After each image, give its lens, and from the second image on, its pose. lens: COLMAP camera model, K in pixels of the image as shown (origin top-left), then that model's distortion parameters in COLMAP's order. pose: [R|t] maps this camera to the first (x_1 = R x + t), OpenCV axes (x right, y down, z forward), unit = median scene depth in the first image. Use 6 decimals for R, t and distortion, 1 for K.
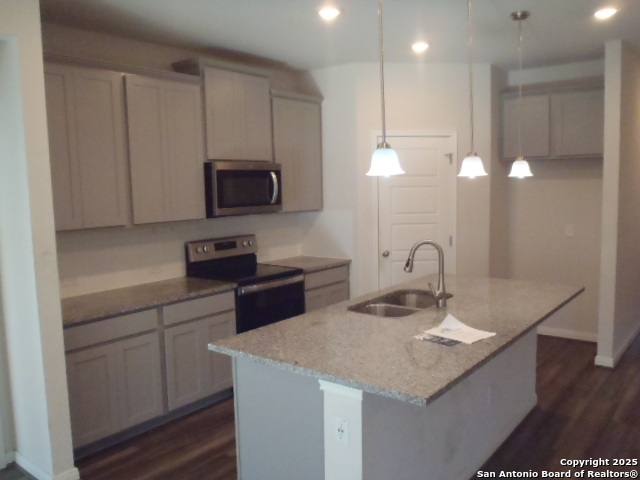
lens RADIAL K [[539.0, 0, 317.9], [0, 539.0, 239.8], [0, 0, 1]] dist [-0.053320, 0.022706]
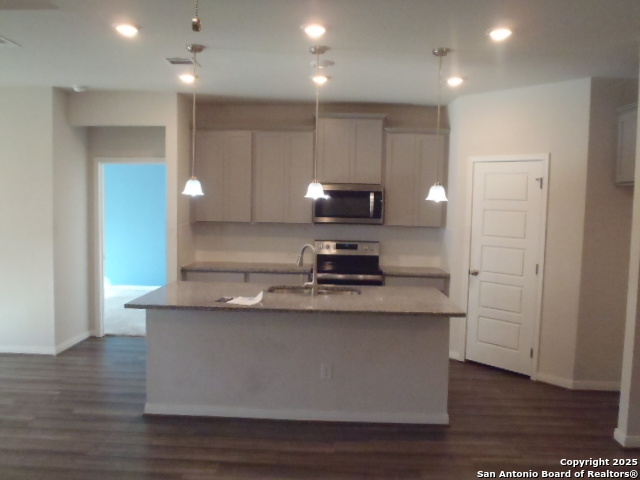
lens RADIAL K [[539.0, 0, 322.6], [0, 539.0, 239.8], [0, 0, 1]] dist [-0.053320, 0.022706]
pose [[0.598009, 0.088667, -0.796570, 0.949222], [-0.118199, 0.992751, 0.021769, -0.031869], [0.792726, 0.081136, 0.604154, 0.152942]]
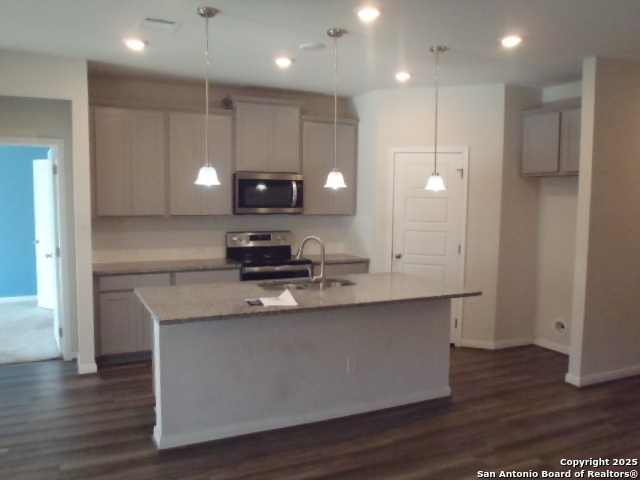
lens RADIAL K [[539.0, 0, 320.1], [0, 539.0, 239.7], [0, 0, 1]] dist [-0.053320, 0.022706]
pose [[0.900616, 0.068950, -0.429112, 0.563559], [-0.076644, 0.997058, -0.000652, 0.005943], [0.427805, 0.033476, 0.903251, -0.115868]]
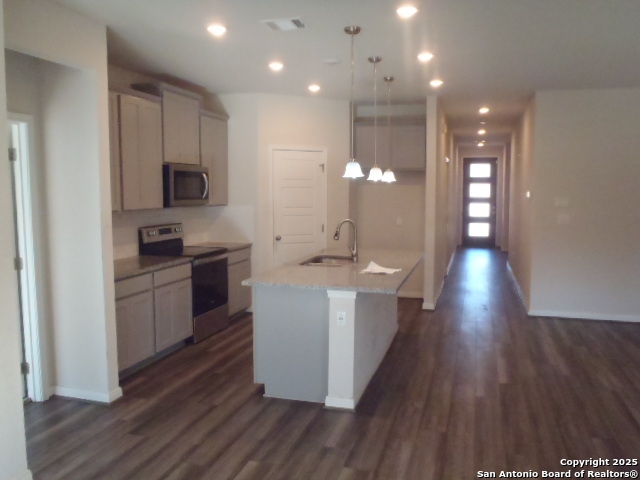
lens RADIAL K [[539.0, 0, 314.6], [0, 539.0, 240.6], [0, 0, 1]] dist [-0.053320, 0.022706]
pose [[0.927510, -0.011563, 0.373620, -0.347482], [0.015788, 0.999841, -0.008249, 0.053682], [-0.373465, 0.013550, 0.927545, -0.313747]]
